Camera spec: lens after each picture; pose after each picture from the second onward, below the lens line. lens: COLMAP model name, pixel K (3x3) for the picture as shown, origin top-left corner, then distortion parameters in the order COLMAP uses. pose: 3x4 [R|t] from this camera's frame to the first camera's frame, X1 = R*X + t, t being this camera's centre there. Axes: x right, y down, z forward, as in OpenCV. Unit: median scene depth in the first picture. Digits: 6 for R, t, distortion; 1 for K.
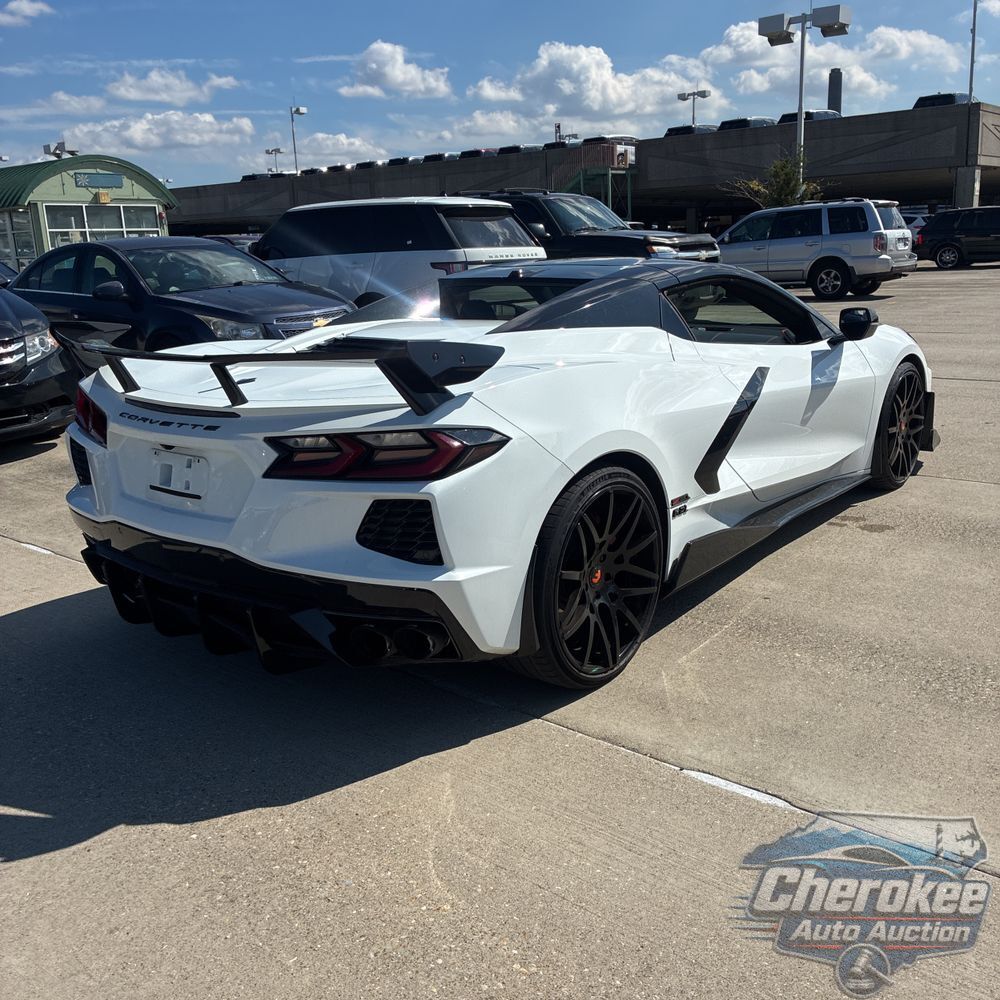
lens RADIAL K [[1011.9, 0, 512.3], [0, 1011.9, 486.5], [0, 0, 1]] dist [0.022681, 0.000000]
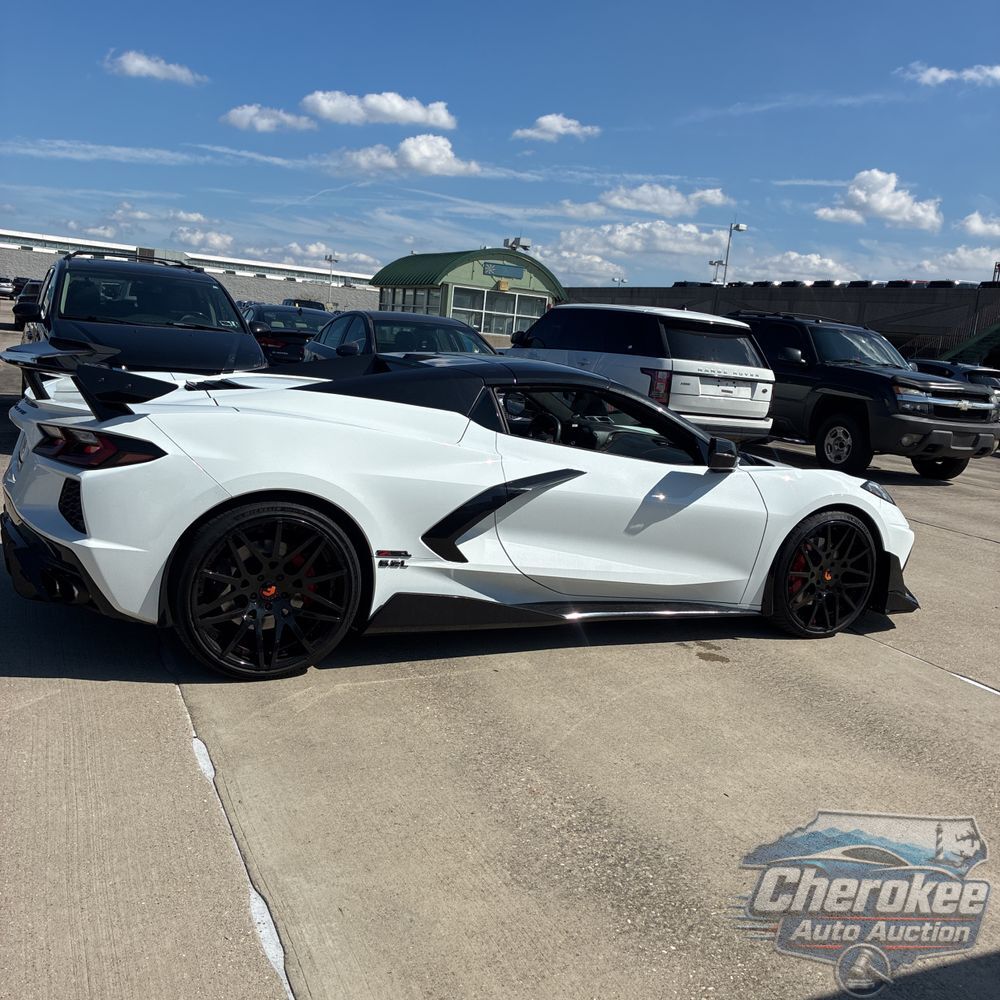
lens RADIAL K [[1011.9, 0, 497.2], [0, 1011.9, 472.1], [0, 0, 1]] dist [0.022681, 0.000000]
pose [[0.896449, 0.183682, -0.403287, 0.561413], [-0.229180, 0.971065, -0.067151, -0.021195], [0.379284, 0.152623, 0.912606, -0.018936]]
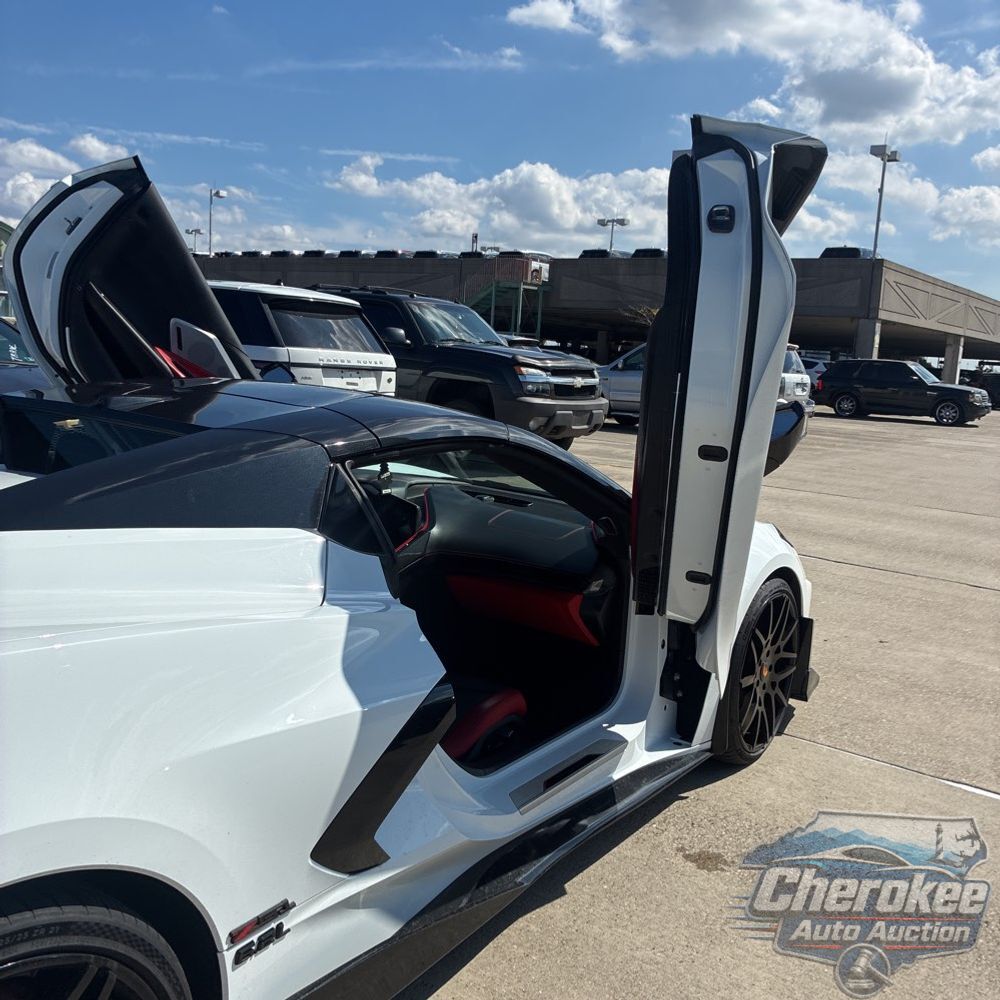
lens RADIAL K [[1011.9, 0, 495.4], [0, 1011.9, 497.8], [0, 0, 1]] dist [0.022681, 0.000000]
pose [[0.993187, 0.089644, 0.074460, 0.171830], [-0.082563, 0.992211, -0.093274, -0.113789], [-0.082242, 0.086490, 0.992852, 0.394037]]
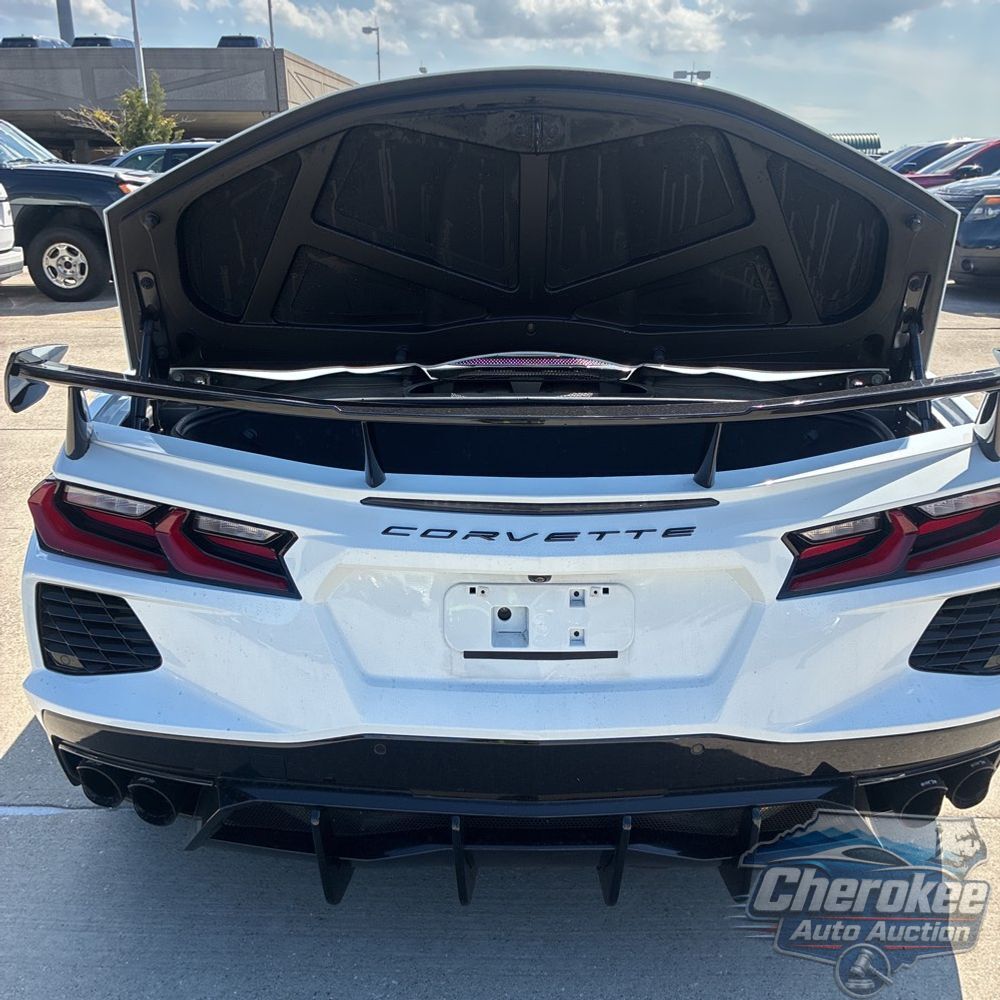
lens RADIAL K [[1011.9, 0, 509.9], [0, 1011.9, 500.9], [0, 0, 1]] dist [0.022681, 0.000000]
pose [[0.780929, -0.162610, 0.603082, -0.450216], [0.121526, 0.986623, 0.108662, -0.093616], [-0.612684, -0.011567, 0.790243, 0.391650]]
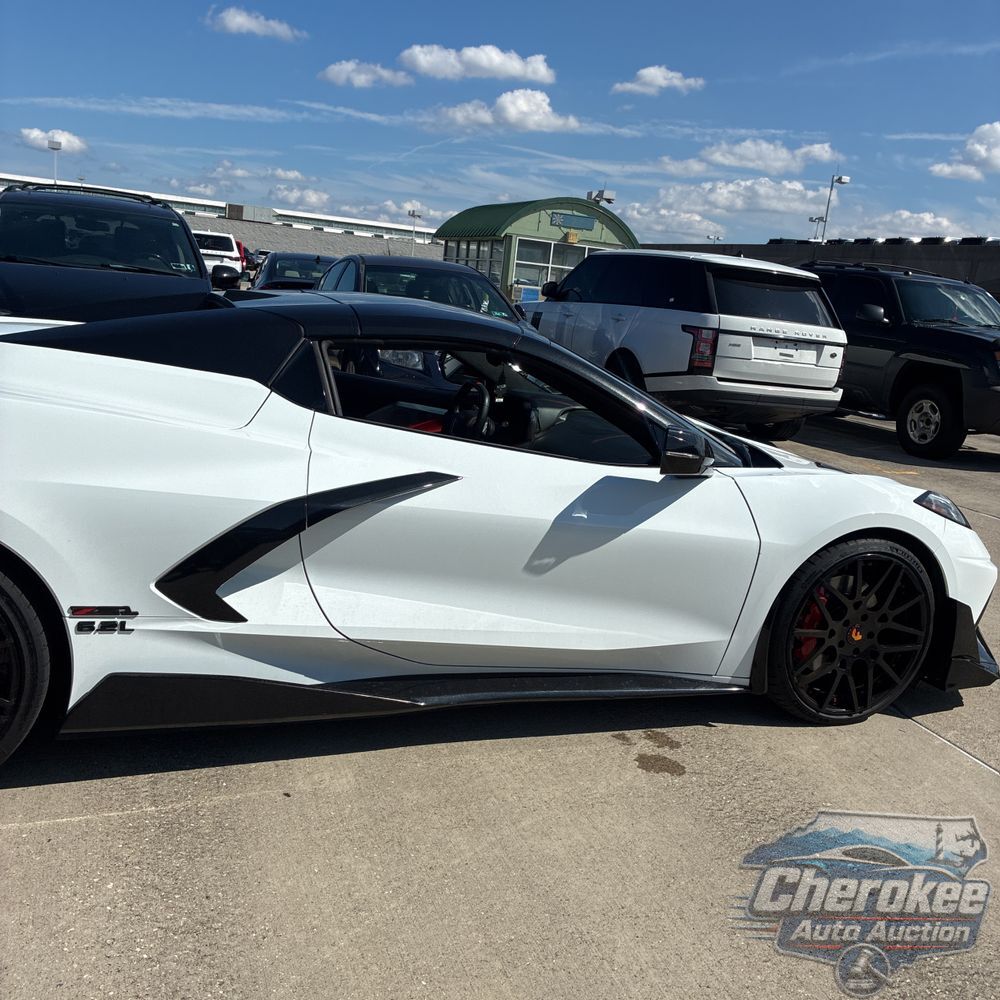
lens RADIAL K [[1011.9, 0, 502.9], [0, 1011.9, 483.9], [0, 0, 1]] dist [0.022681, 0.000000]
pose [[0.855568, 0.224460, -0.466498, 0.558410], [-0.253212, 0.967410, 0.001082, -0.112748], [0.451538, 0.117197, 0.884521, 0.378660]]
